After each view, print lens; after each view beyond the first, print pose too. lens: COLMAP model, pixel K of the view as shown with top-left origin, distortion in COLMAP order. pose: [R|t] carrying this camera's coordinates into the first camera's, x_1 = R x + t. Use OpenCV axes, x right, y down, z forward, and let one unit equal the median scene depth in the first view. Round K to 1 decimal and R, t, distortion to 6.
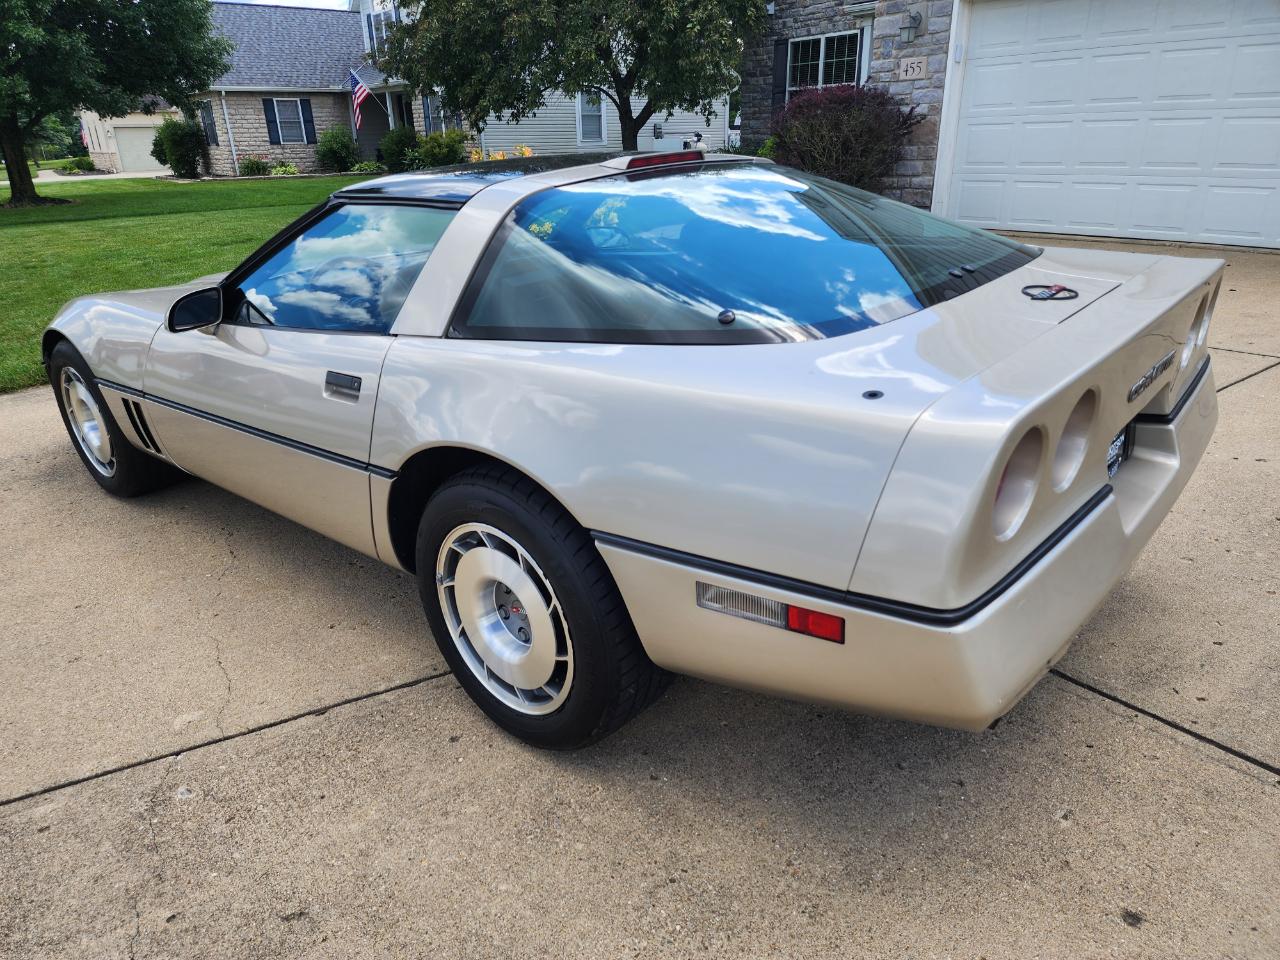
lens RADIAL K [[857.2, 0, 628.4], [0, 857.2, 496.5], [0, 0, 1]] dist [0.067107, -0.061519]
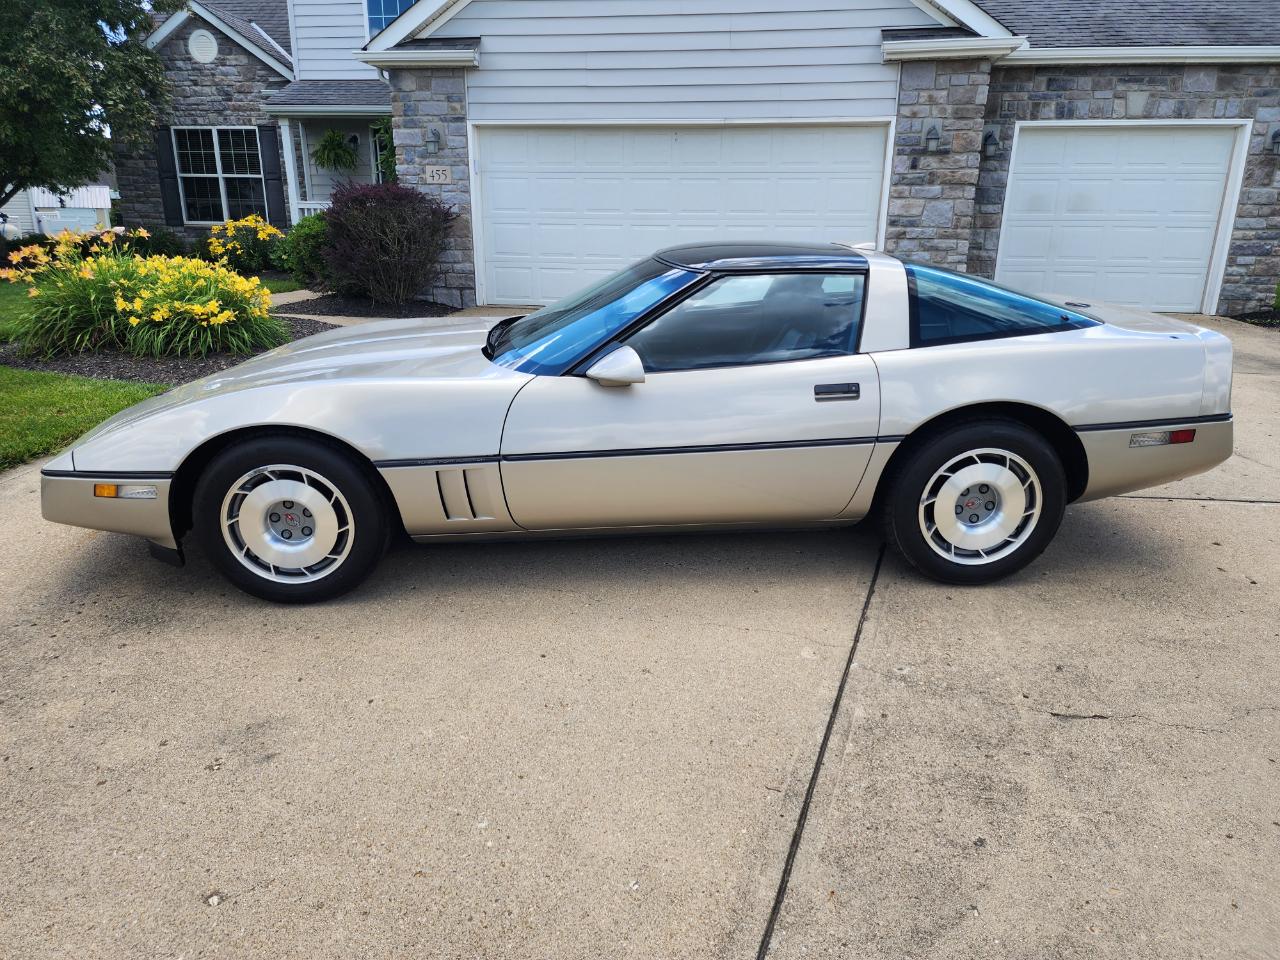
lens RADIAL K [[857.2, 0, 634.5], [0, 857.2, 481.8], [0, 0, 1]] dist [0.067107, -0.061519]
pose [[0.709128, -0.173585, 0.683378, -1.622982], [0.246244, 0.969163, -0.009346, -0.053303], [-0.660682, 0.174905, 0.730005, 0.181514]]
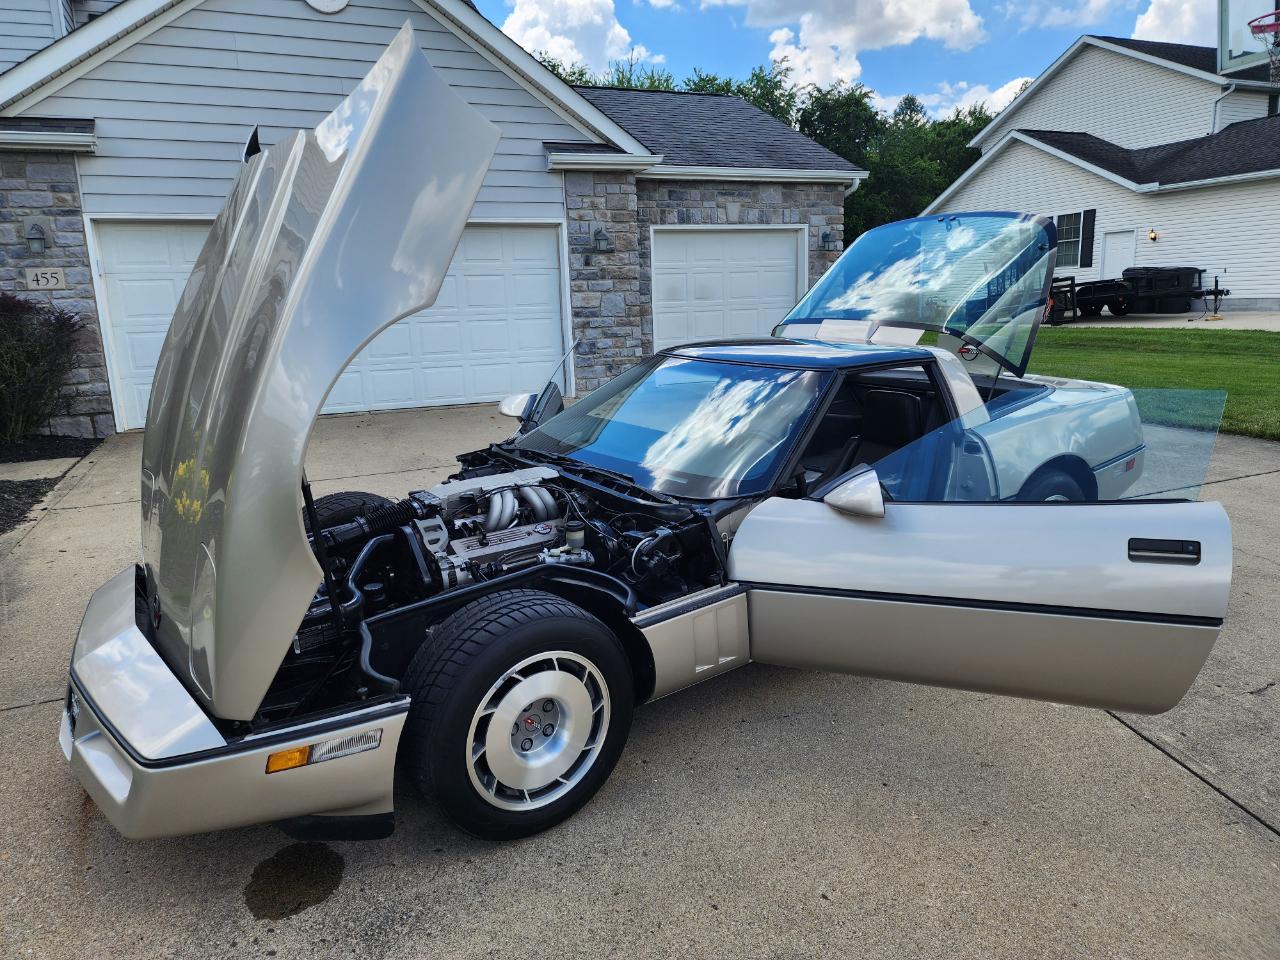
lens RADIAL K [[857.2, 0, 632.8], [0, 857.2, 471.7], [0, 0, 1]] dist [0.067107, -0.061519]
pose [[0.235583, -0.169673, 0.956928, -2.075893], [0.399831, 0.914373, 0.063695, -0.488748], [-0.885797, 0.367605, 0.283251, 1.127908]]
